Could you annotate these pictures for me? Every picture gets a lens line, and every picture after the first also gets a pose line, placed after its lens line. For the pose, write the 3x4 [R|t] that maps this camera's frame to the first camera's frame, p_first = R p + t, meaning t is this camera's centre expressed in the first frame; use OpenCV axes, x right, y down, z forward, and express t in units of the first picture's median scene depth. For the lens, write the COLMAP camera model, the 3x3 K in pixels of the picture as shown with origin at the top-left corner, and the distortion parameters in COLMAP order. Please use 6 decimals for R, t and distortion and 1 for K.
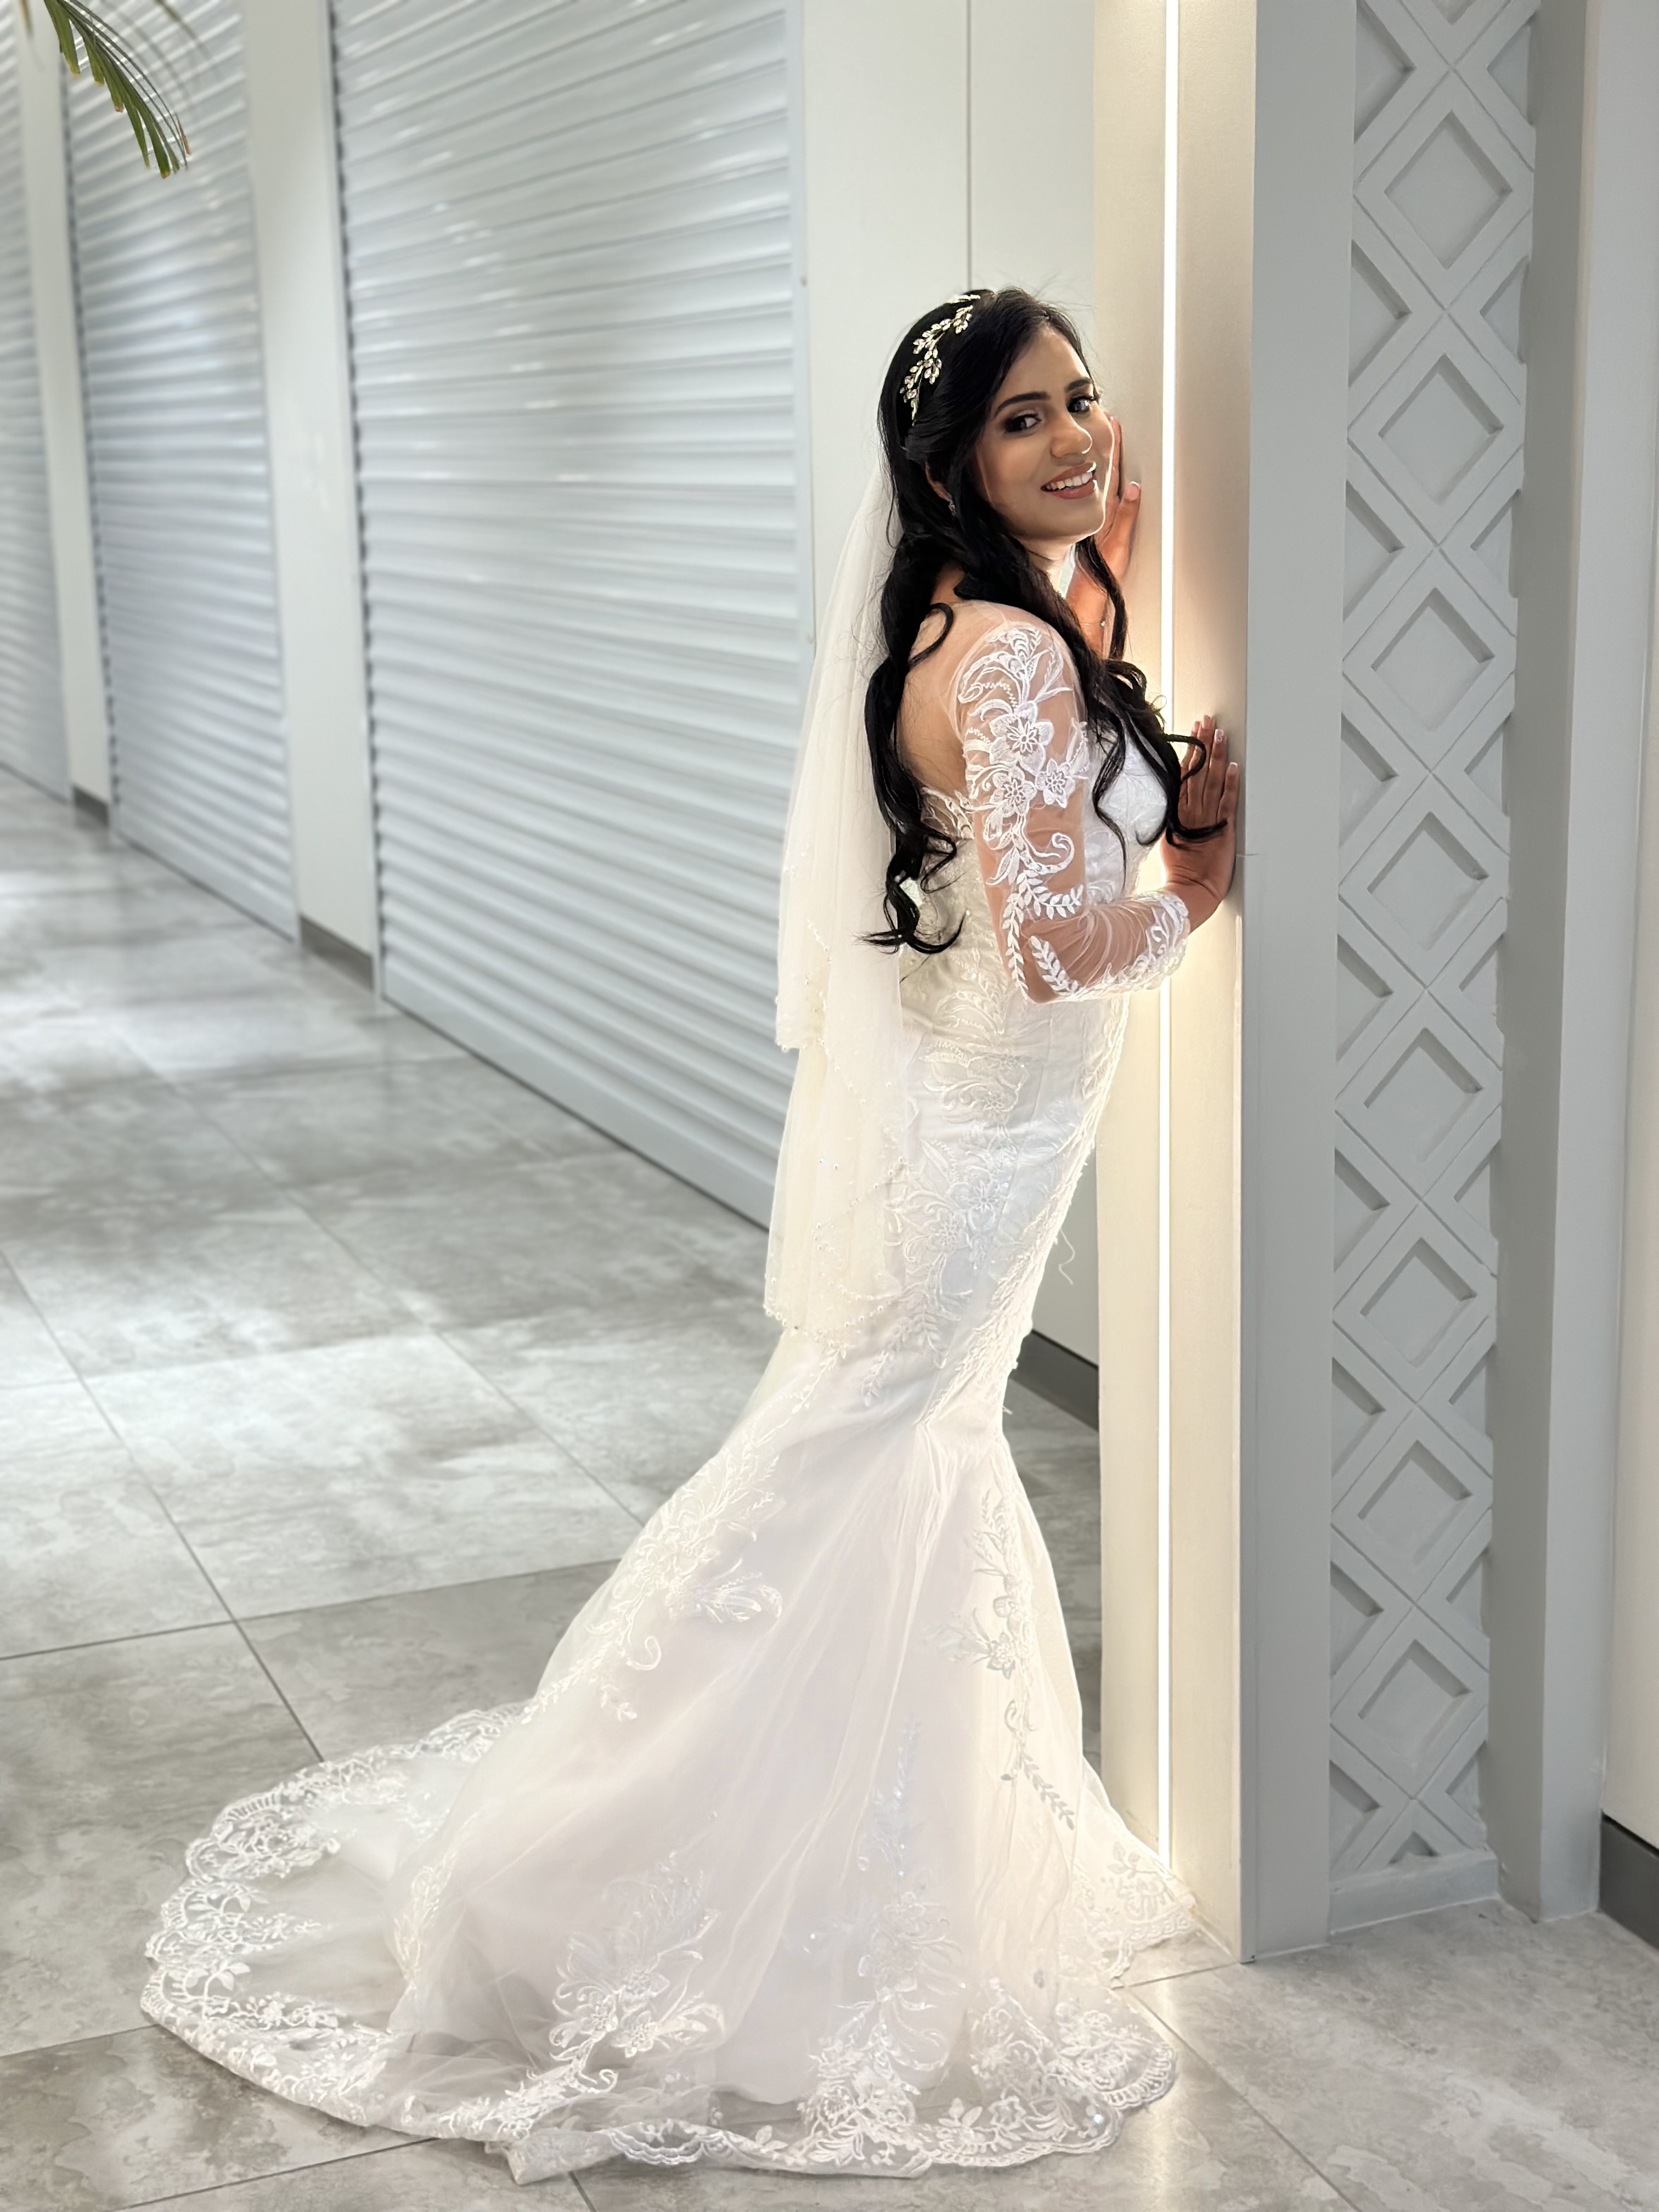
lens RADIAL K [[3026.1, 0, 831.4], [0, 3026.1, 1112.2], [0, 0, 1]] dist [0.112213, 0.000000]
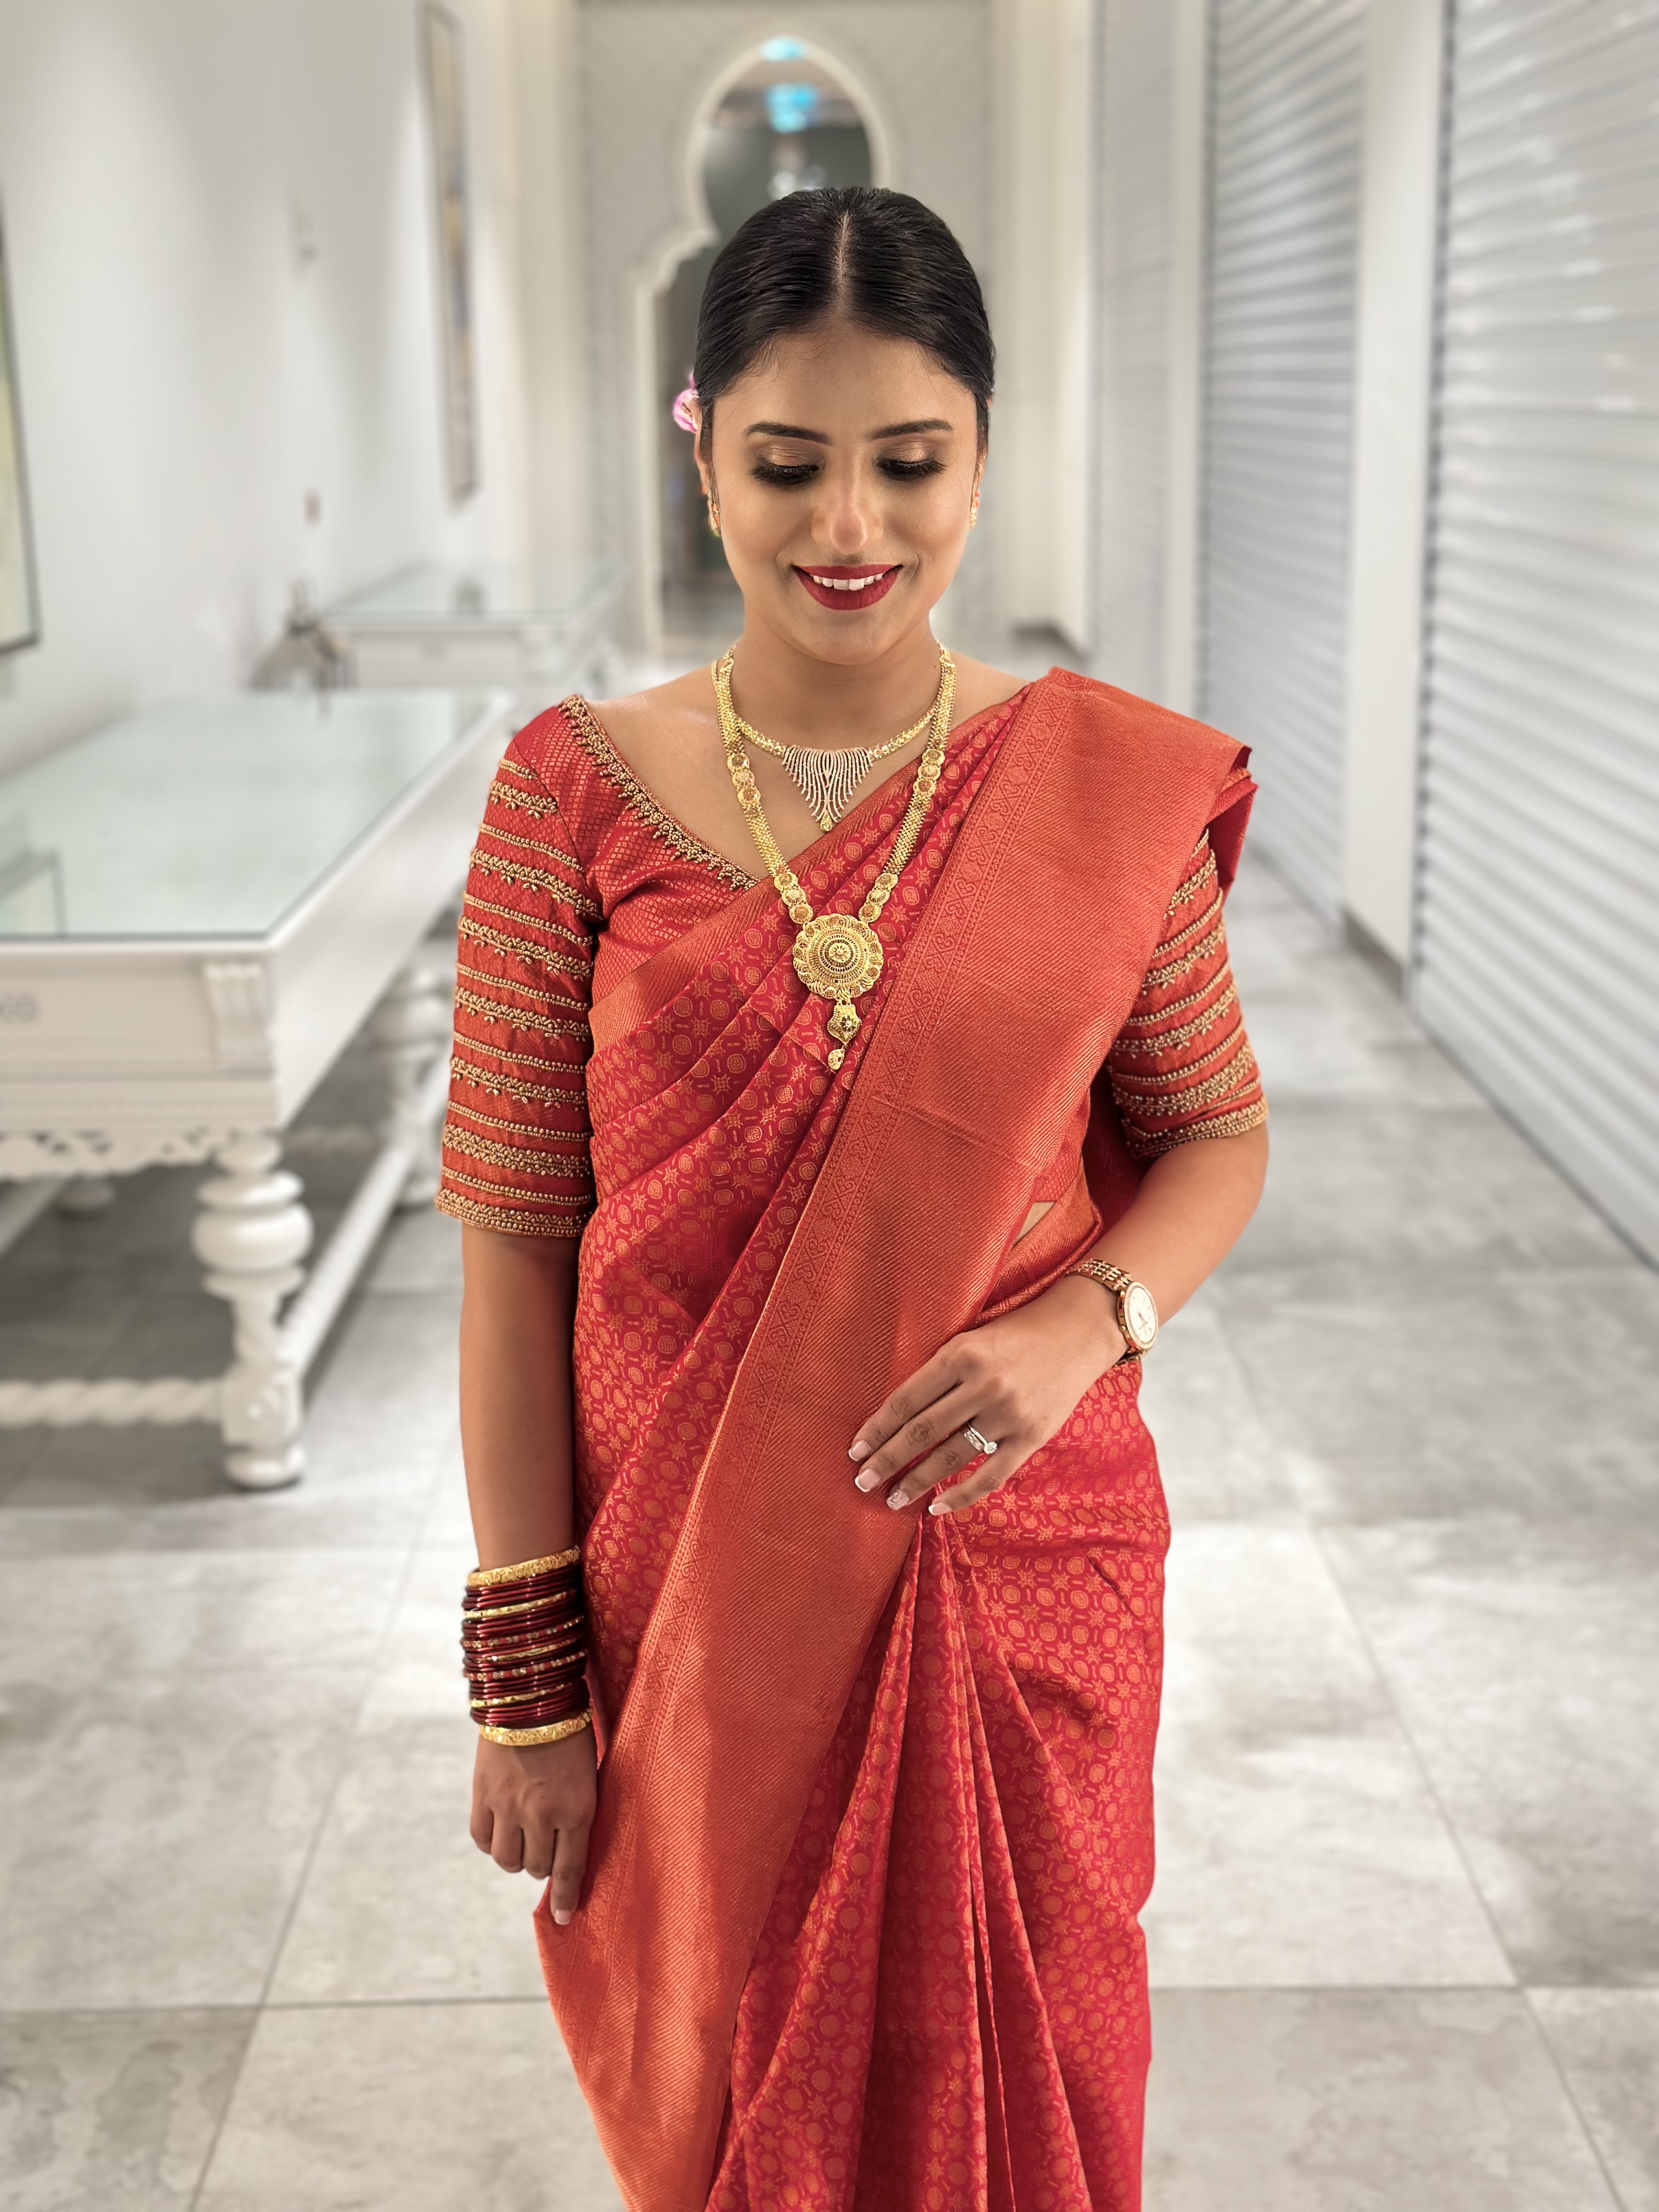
lens RADIAL K [[3026.1, 0, 820.9], [0, 3026.1, 1096.5], [0, 0, 1]] dist [0.112213, 0.000000]
pose [[0.922381, 0.086770, -0.376409, 0.036587], [-0.078027, 0.996210, 0.038443, -0.057508], [0.378318, -0.006089, 0.925656, 0.237918]]
